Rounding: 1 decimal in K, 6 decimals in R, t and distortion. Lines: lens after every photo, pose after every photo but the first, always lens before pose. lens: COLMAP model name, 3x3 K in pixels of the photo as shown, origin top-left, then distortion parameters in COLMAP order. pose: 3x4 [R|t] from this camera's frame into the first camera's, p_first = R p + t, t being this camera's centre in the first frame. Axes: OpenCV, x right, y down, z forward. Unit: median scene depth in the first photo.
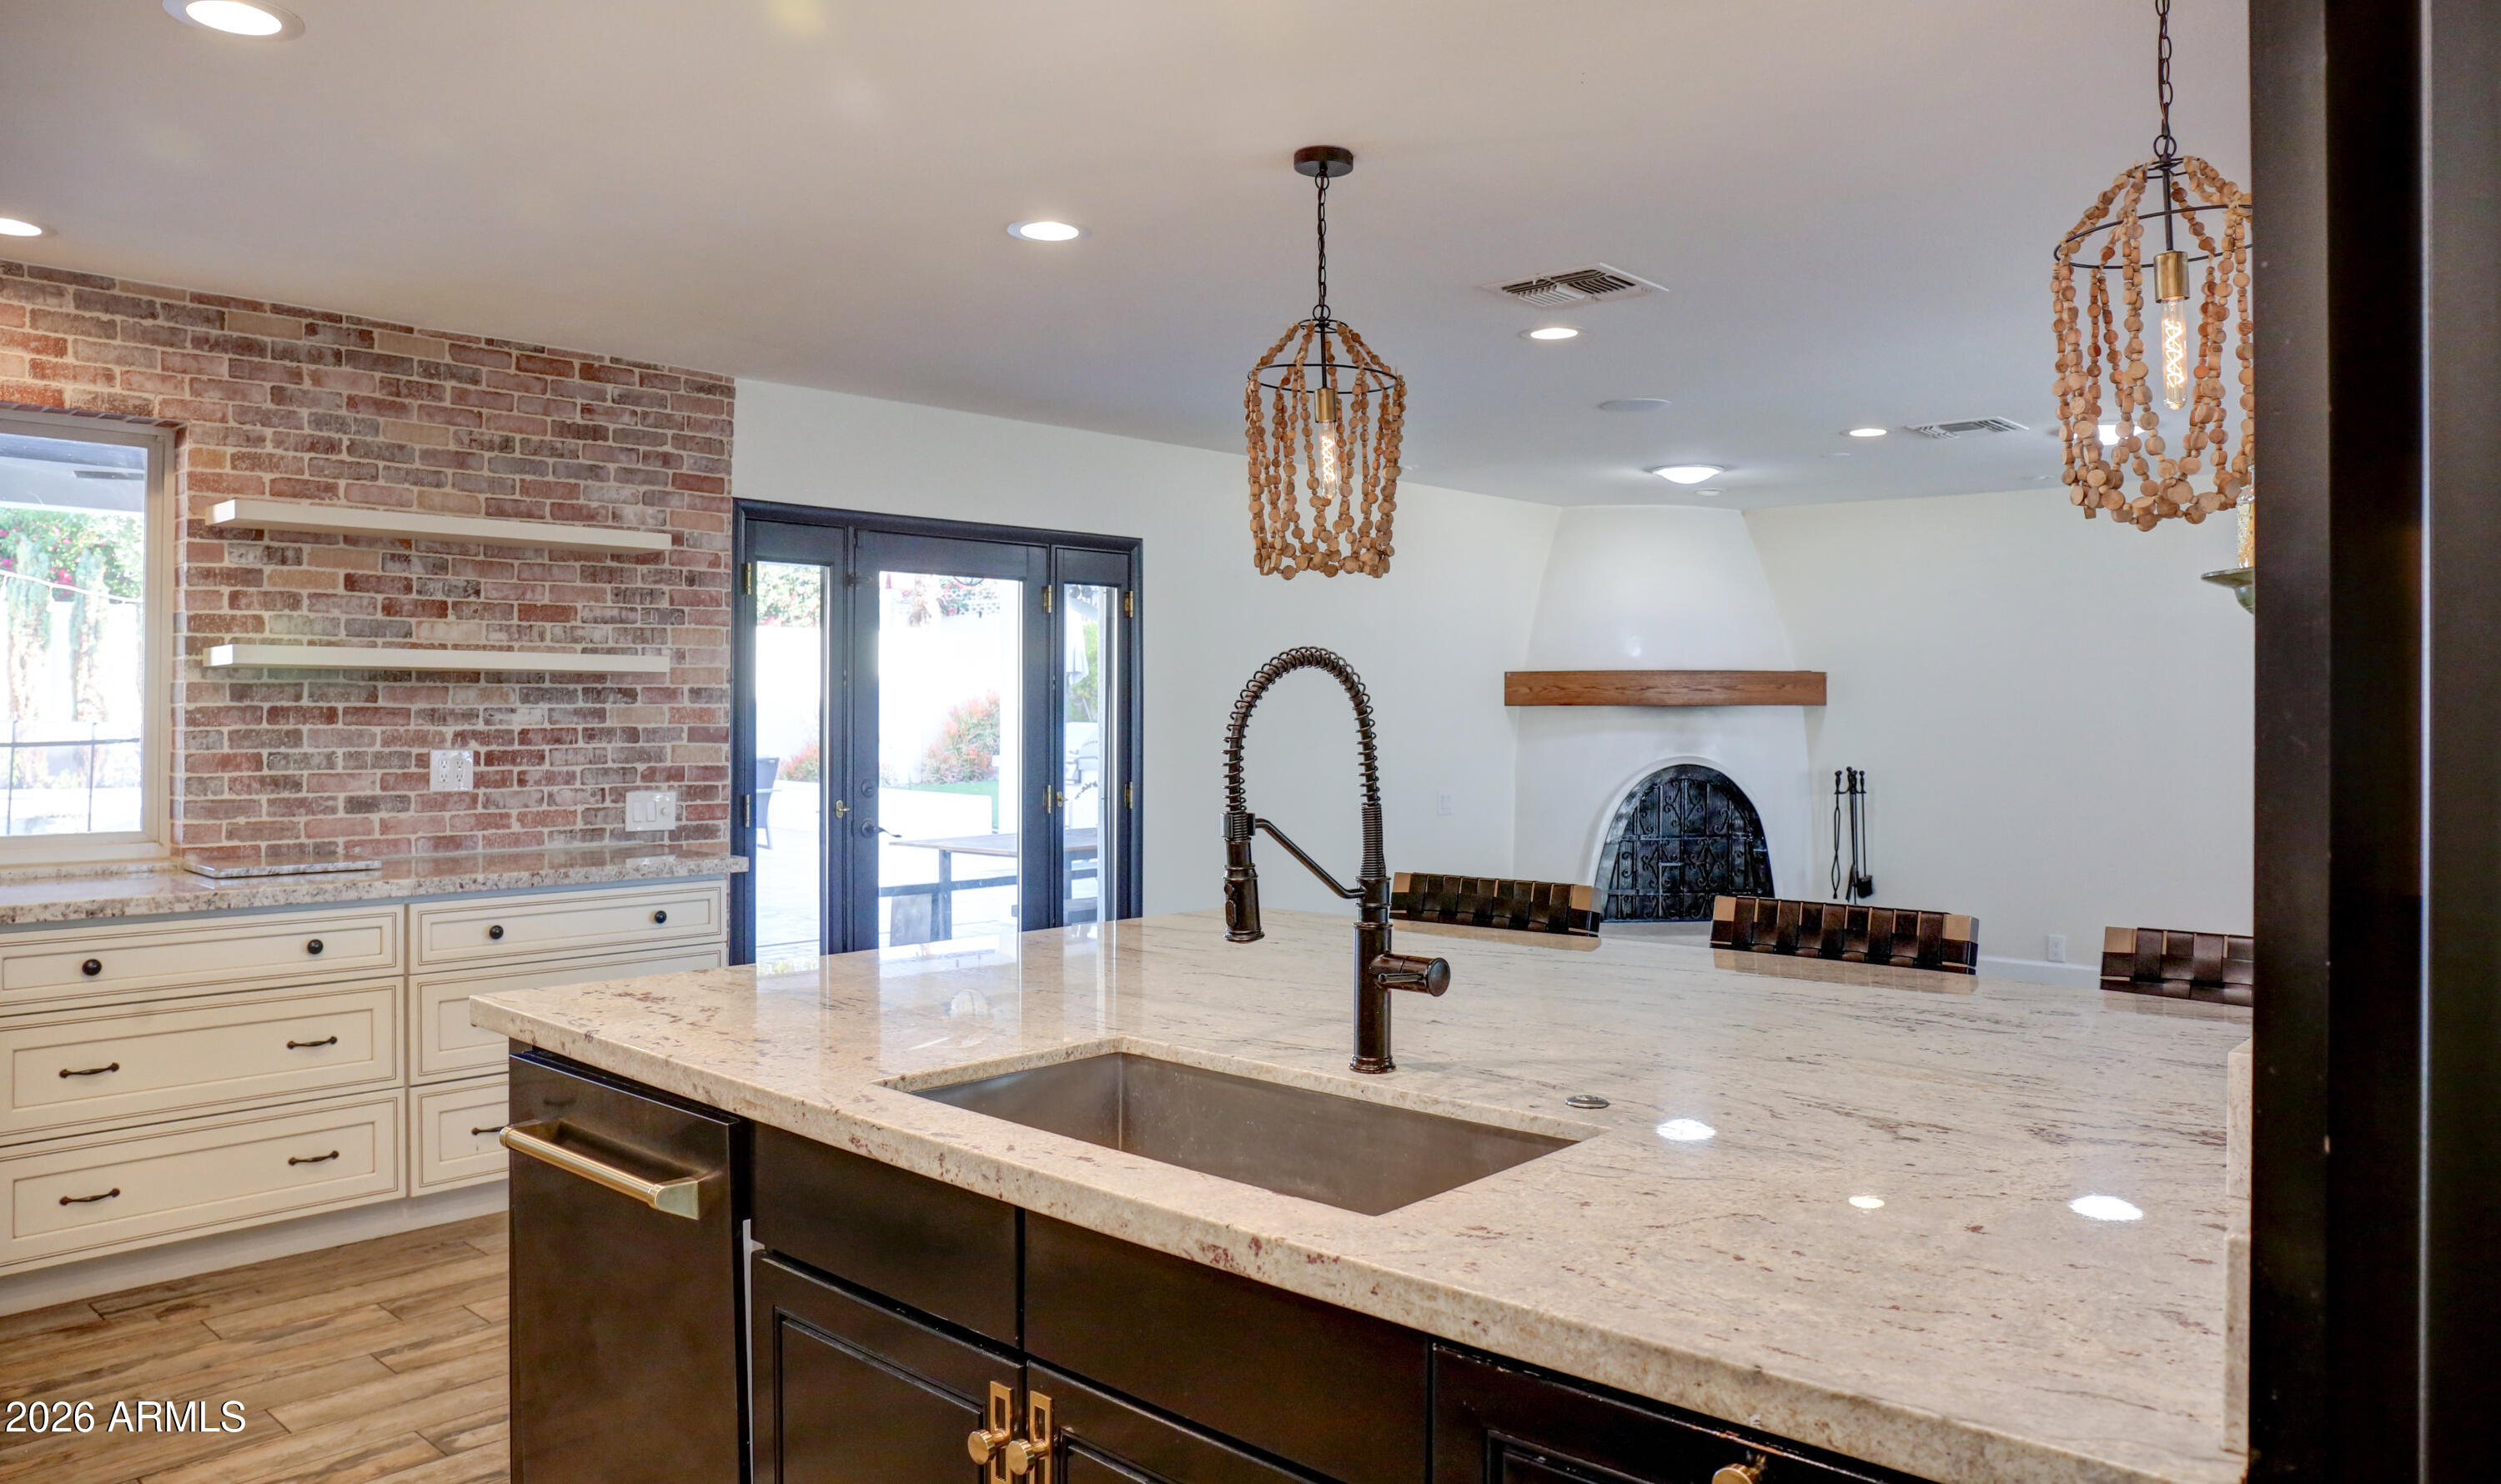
lens RADIAL K [[1702.0, 0, 1161.8], [0, 1702.0, 702.3], [0, 0, 1]] dist [-0.047747, 0.025898]
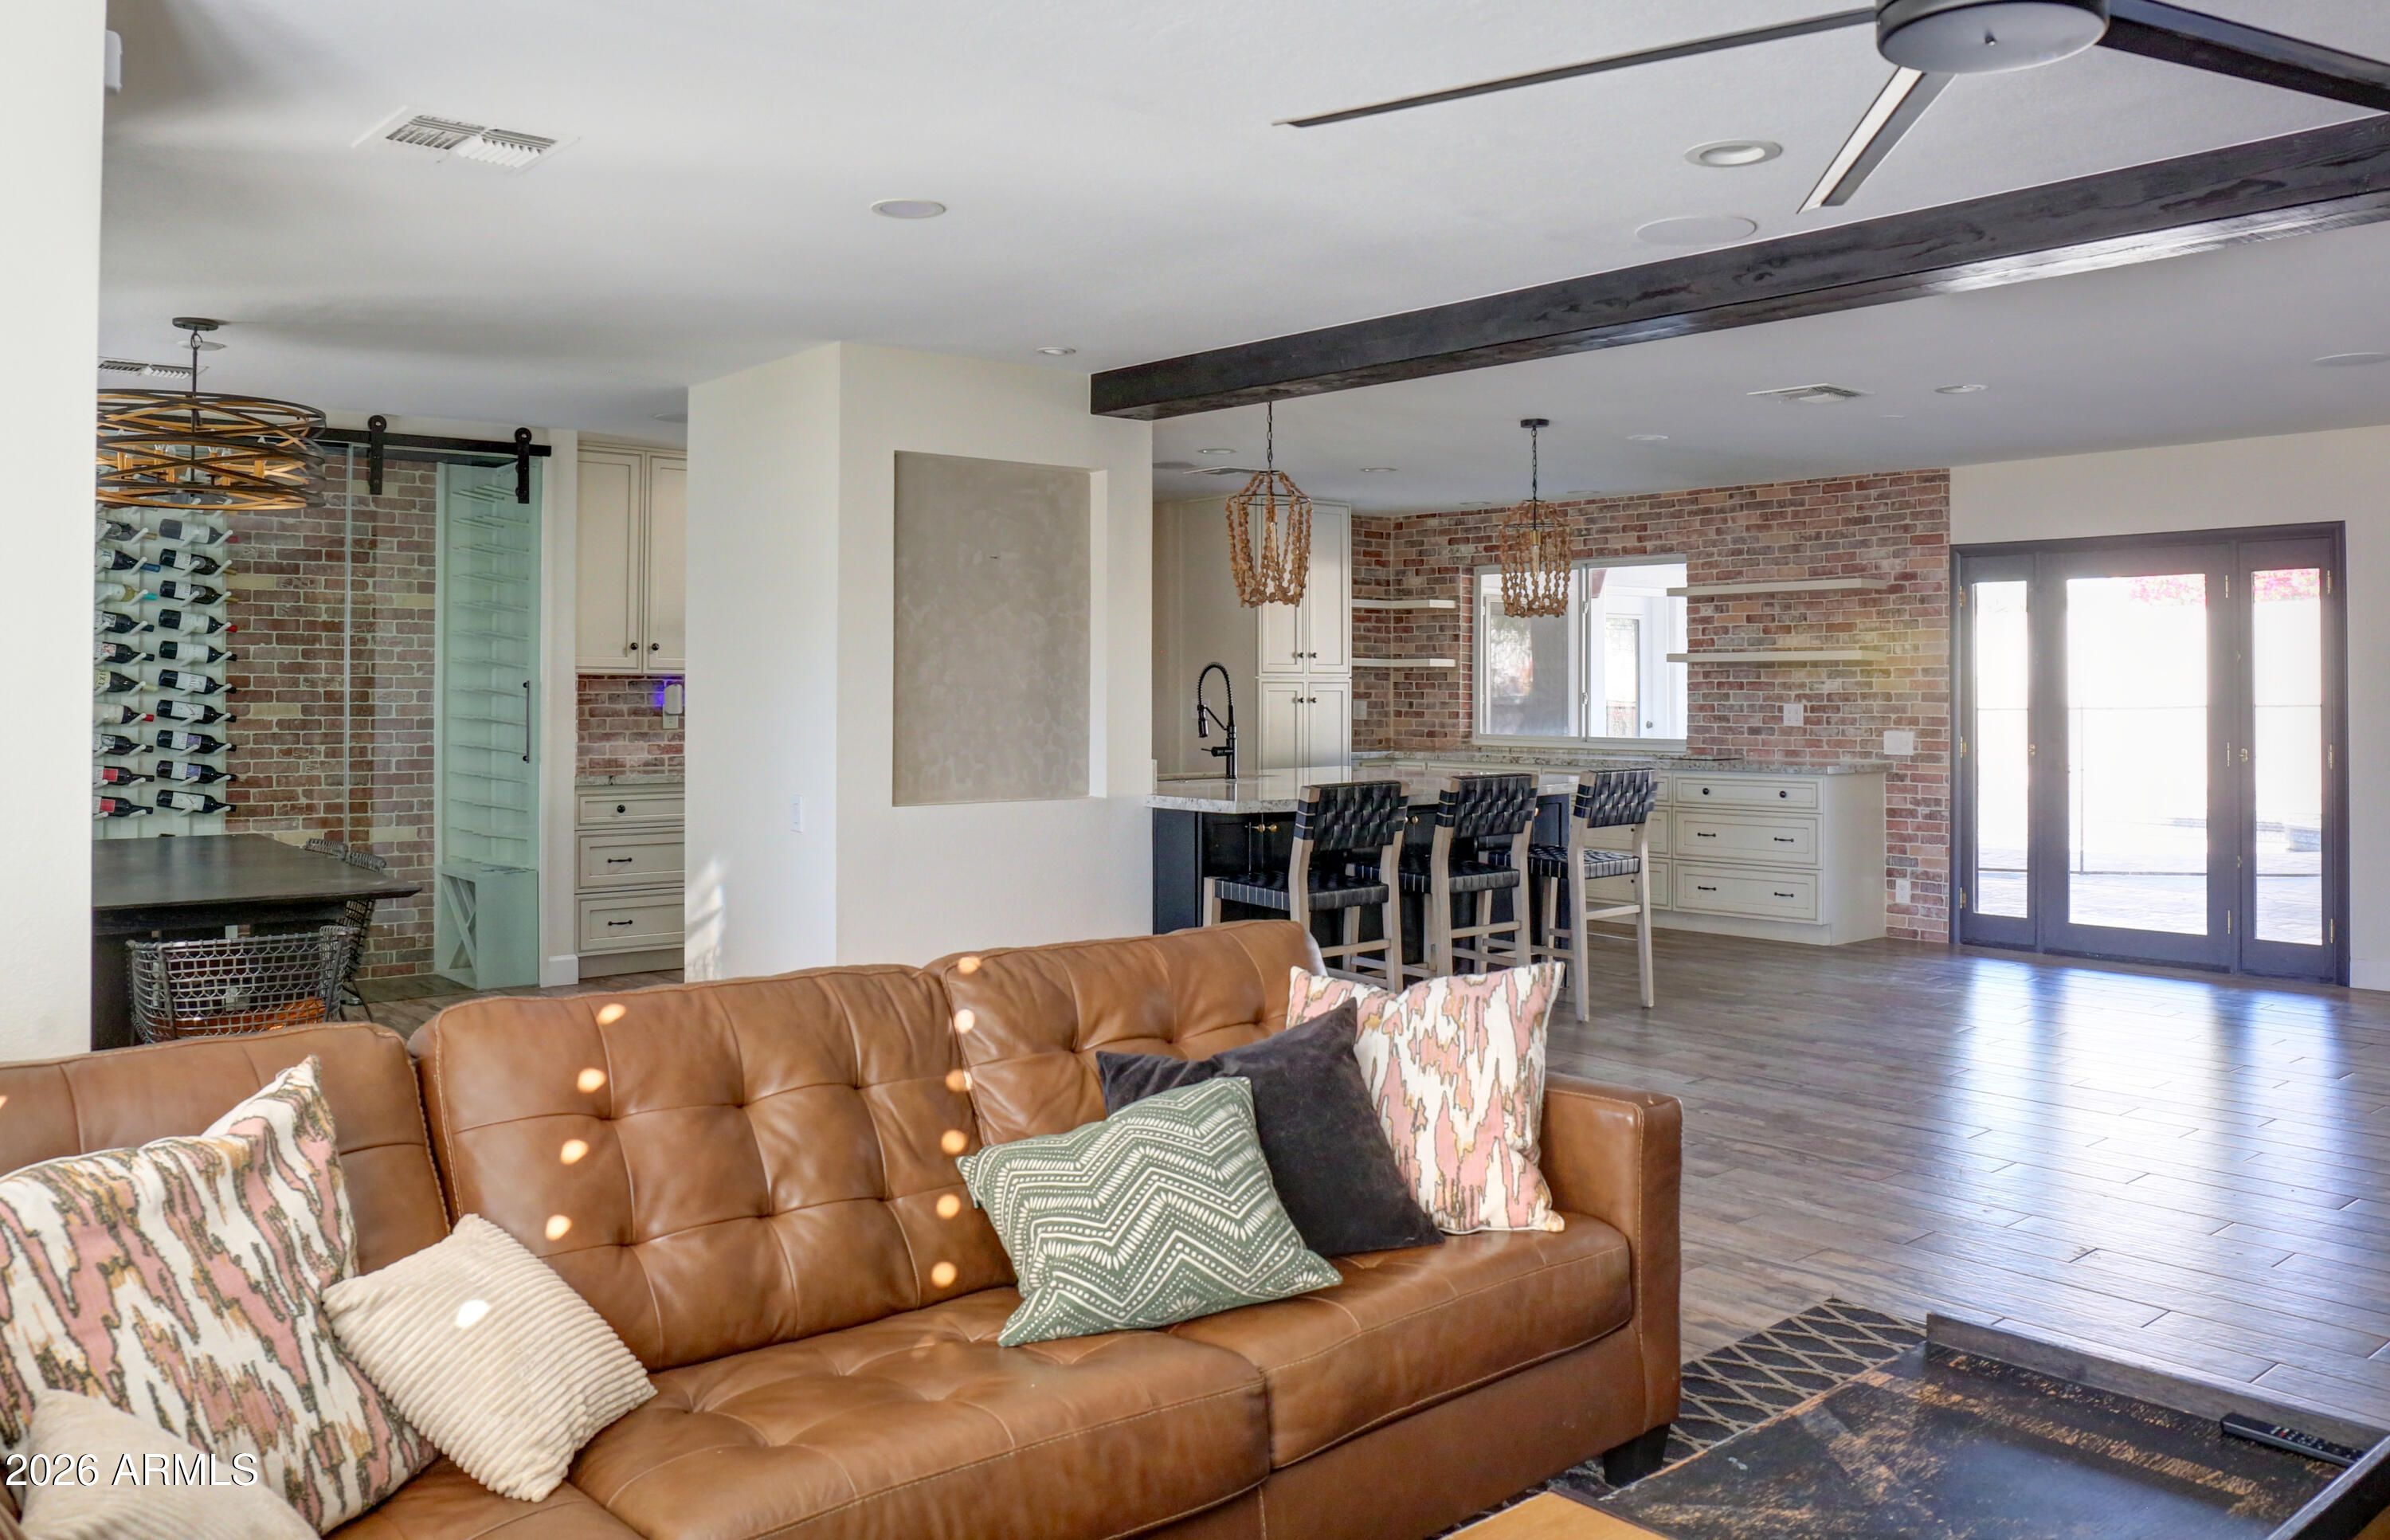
lens RADIAL K [[1857.7, 0, 1200.3], [0, 1857.7, 659.1], [0, 0, 1]] dist [-0.073714, 0.044508]
pose [[-0.086273, -0.019914, -0.996072, 1.731848], [0.004611, 0.999782, -0.020388, 0.017667], [0.996261, -0.006352, -0.086163, 0.536693]]
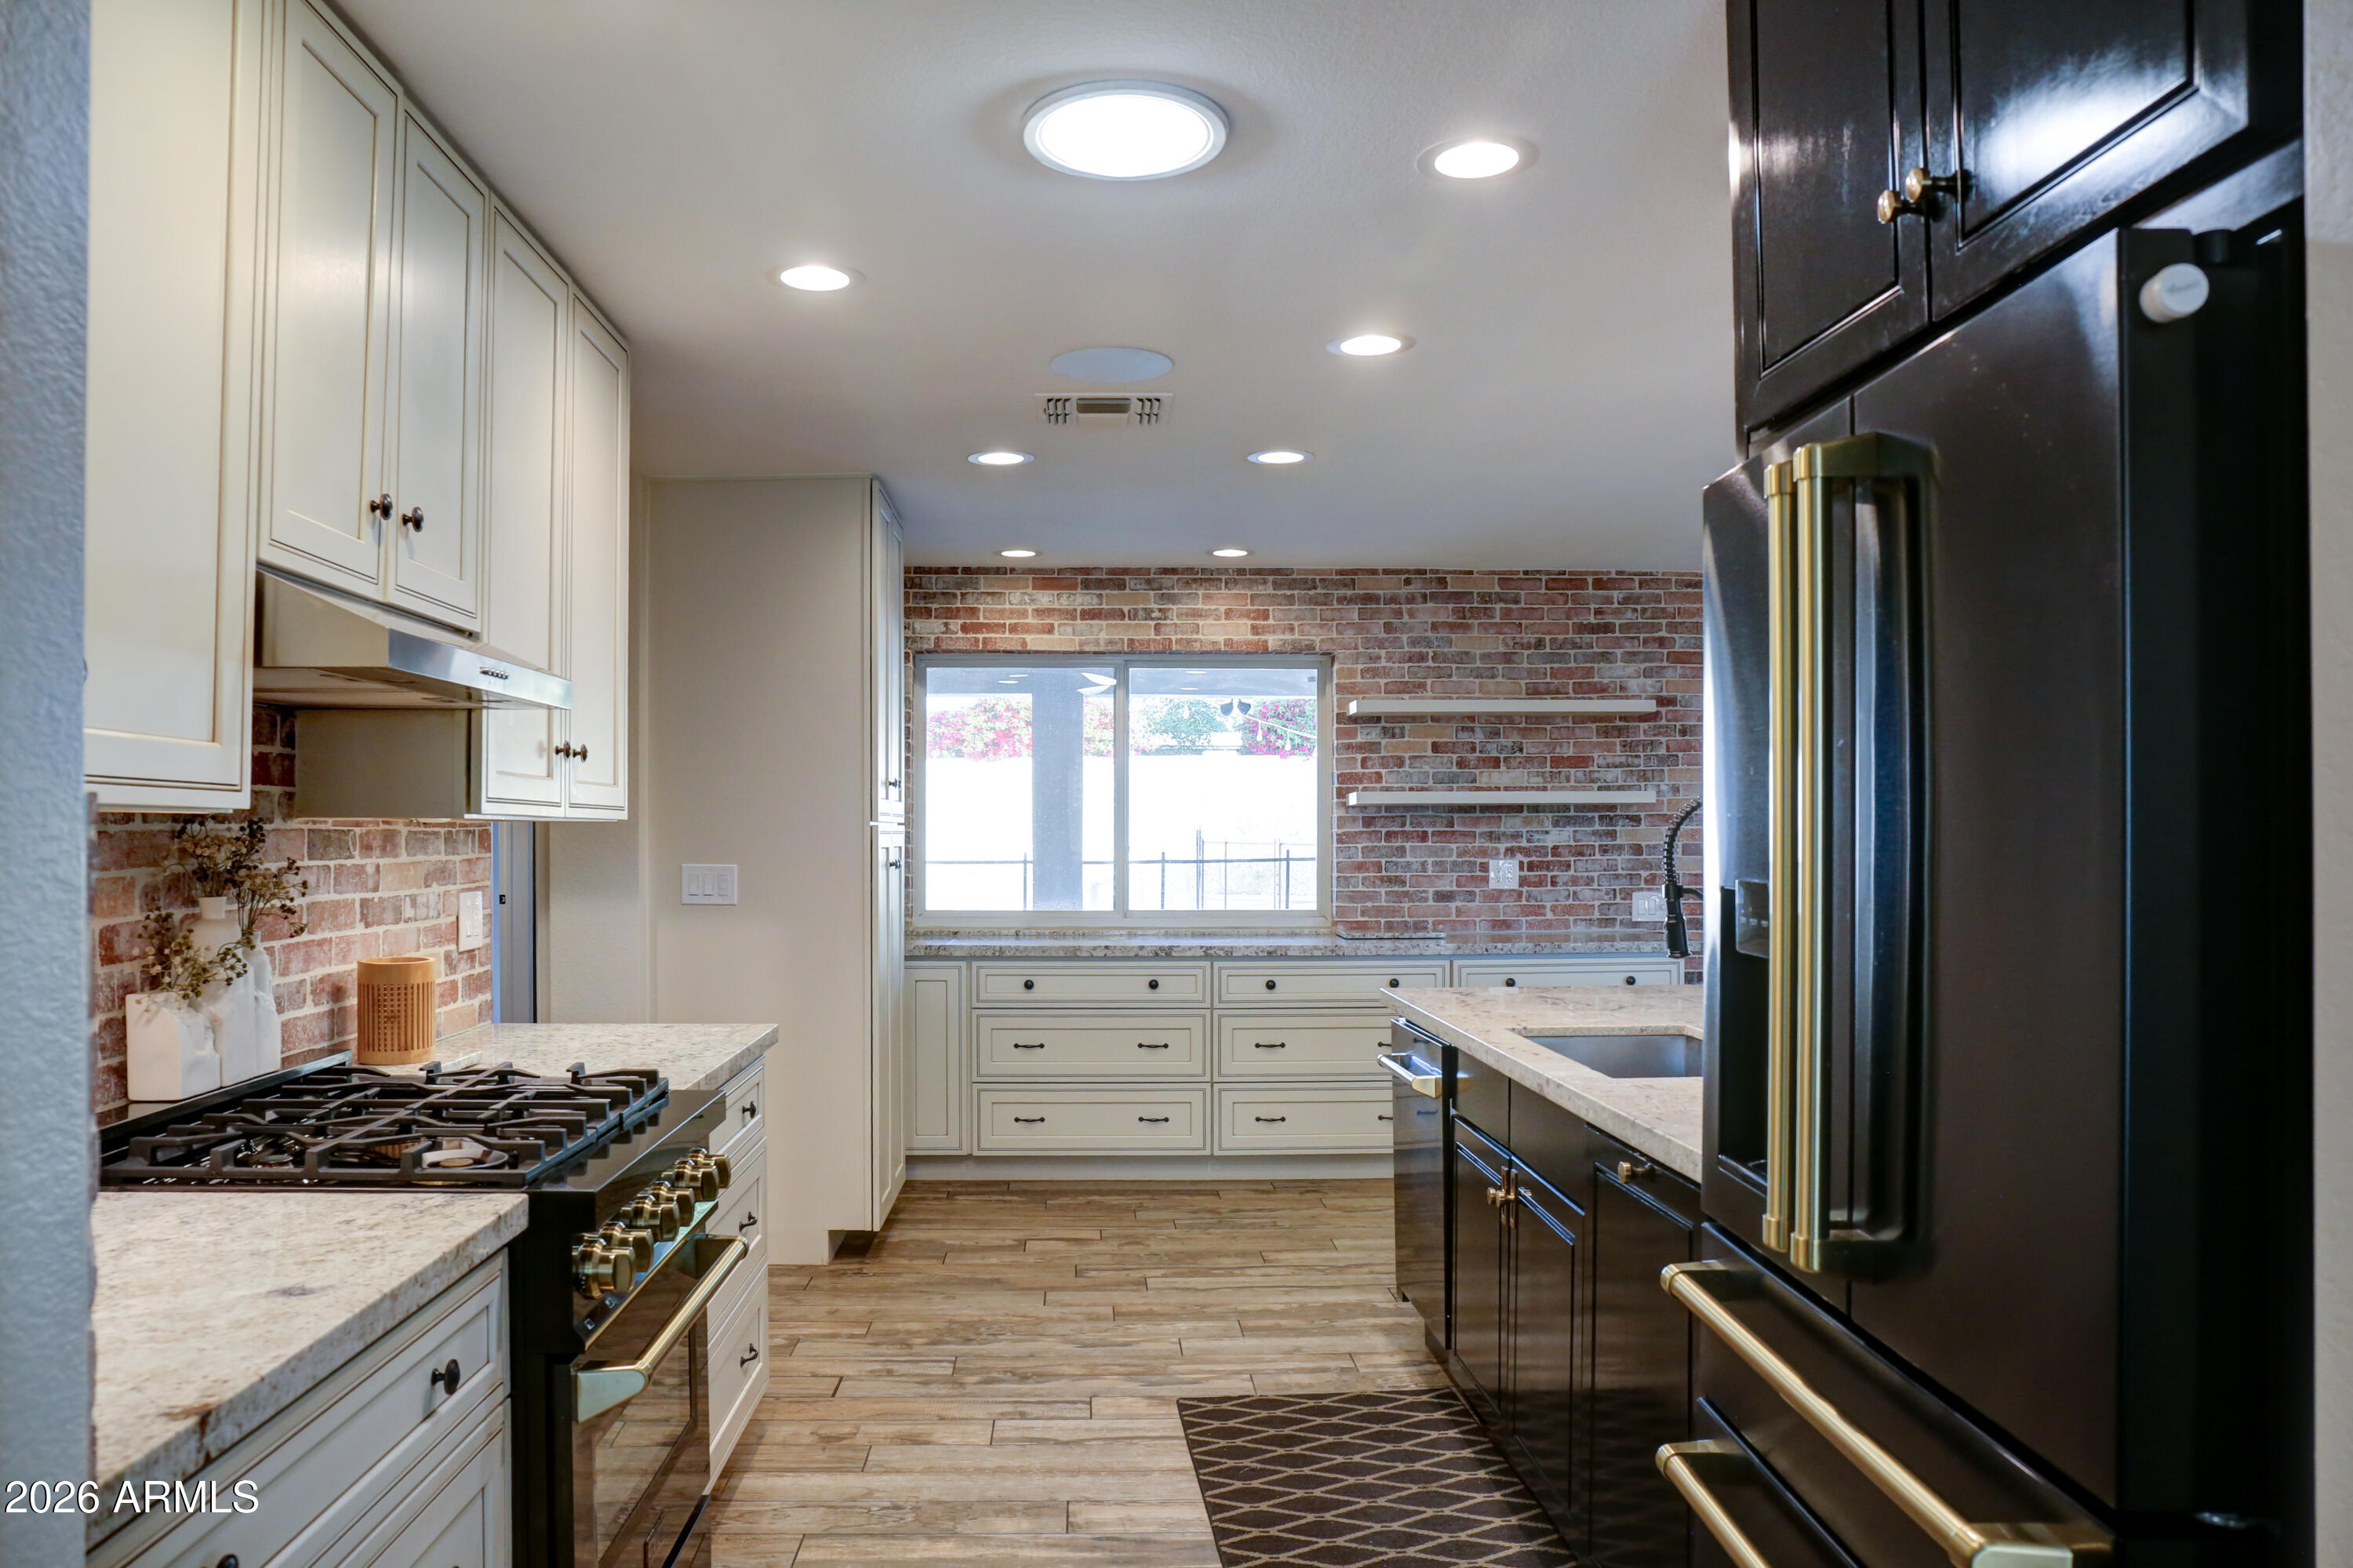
lens RADIAL K [[1673.6, 0, 1119.9], [0, 1673.6, 838.1], [0, 0, 1]] dist [-0.091976, 0.078444]
pose [[0.722761, -0.005246, -0.691078, 0.334659], [0.010208, 0.999943, 0.003085, 0.001796], [0.691022, -0.009284, 0.722774, -0.260353]]
